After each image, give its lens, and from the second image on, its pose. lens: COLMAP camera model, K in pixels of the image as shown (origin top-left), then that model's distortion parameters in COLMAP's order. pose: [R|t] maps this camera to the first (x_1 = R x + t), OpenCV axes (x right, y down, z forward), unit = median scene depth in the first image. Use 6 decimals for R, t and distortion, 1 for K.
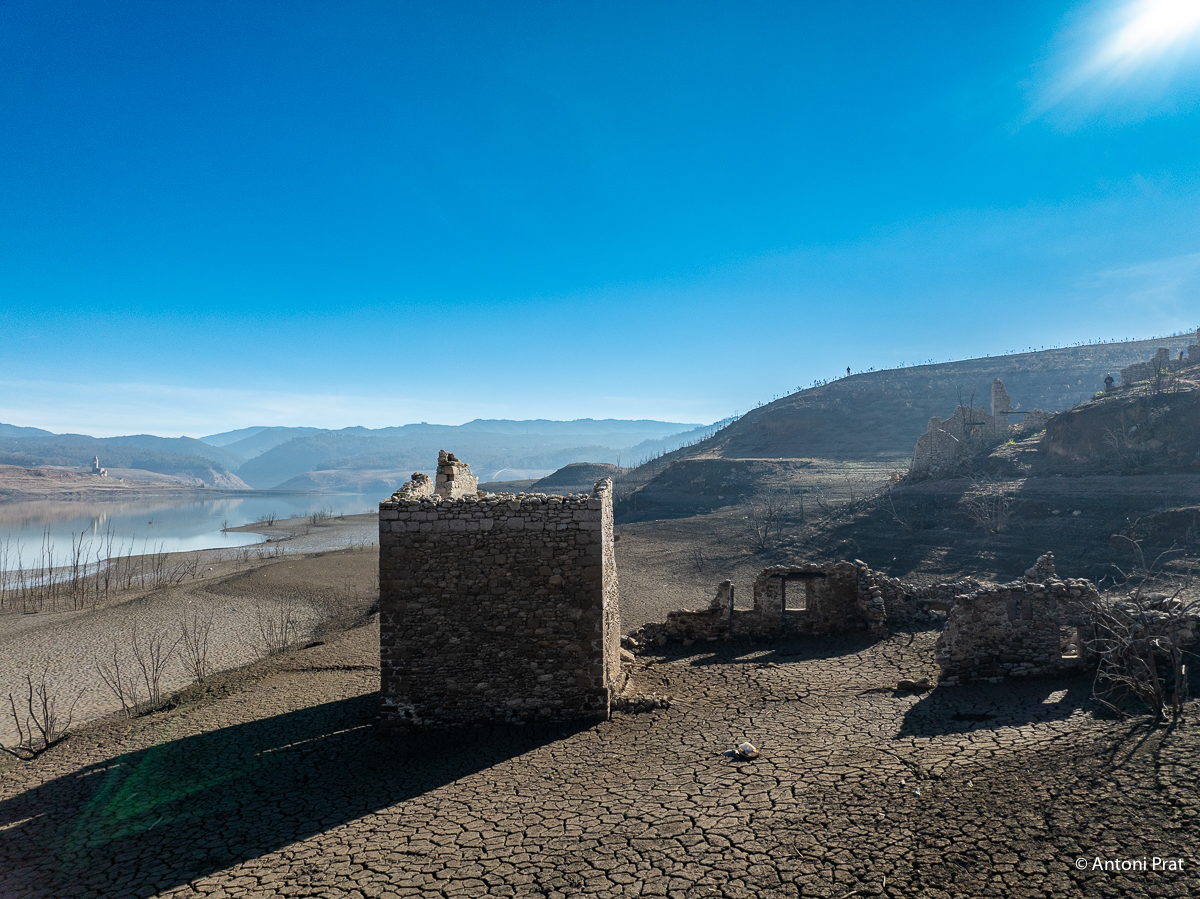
lens RADIAL K [[840.7, 0, 597.6], [0, 840.7, 450.2], [0, 0, 1]] dist [-0.056050, 0.024178]
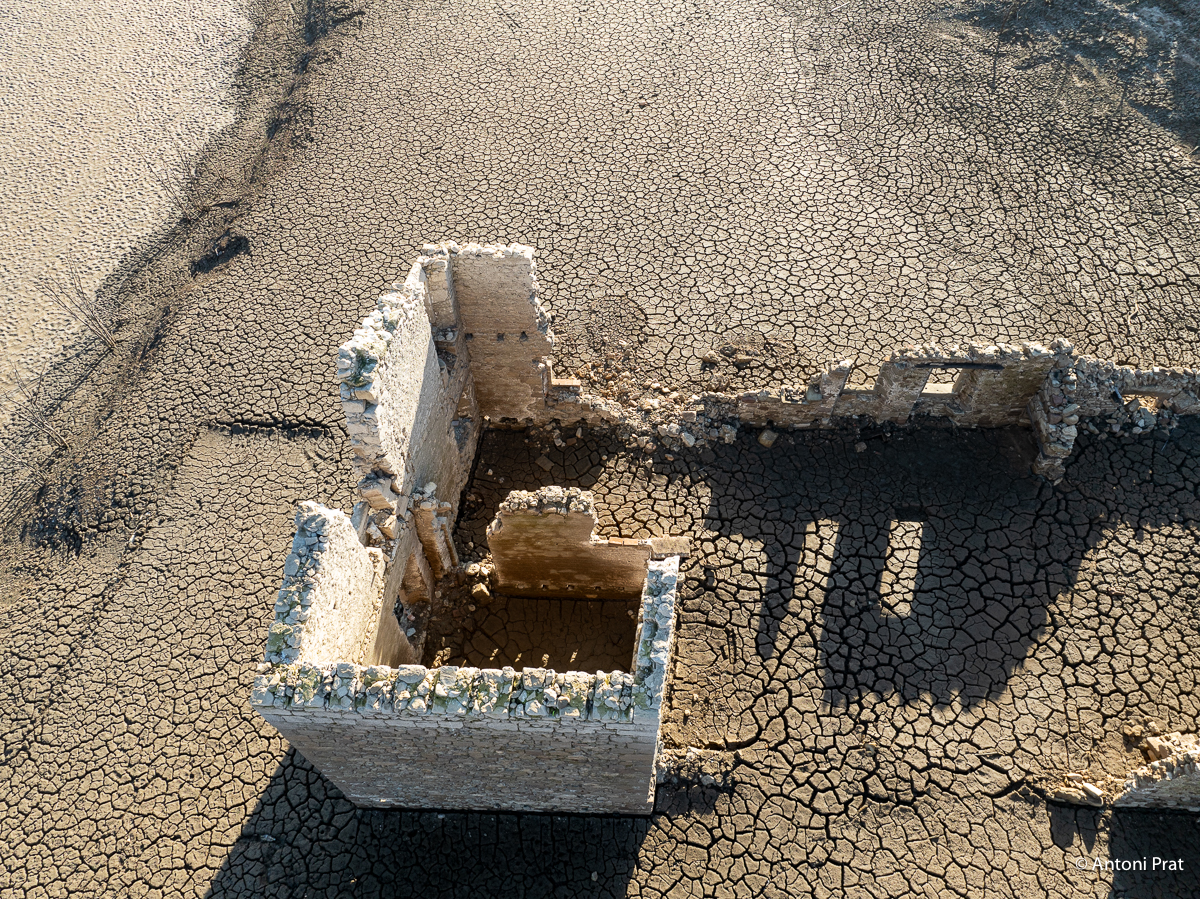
lens RADIAL K [[840.7, 0, 597.6], [0, 840.7, 450.2], [0, 0, 1]] dist [-0.056050, 0.024178]
pose [[0.999698, 0.018720, -0.015891, -0.029065], [0.002644, 0.561329, 0.827589, -0.471129], [0.024412, -0.827381, 0.561110, 0.835039]]
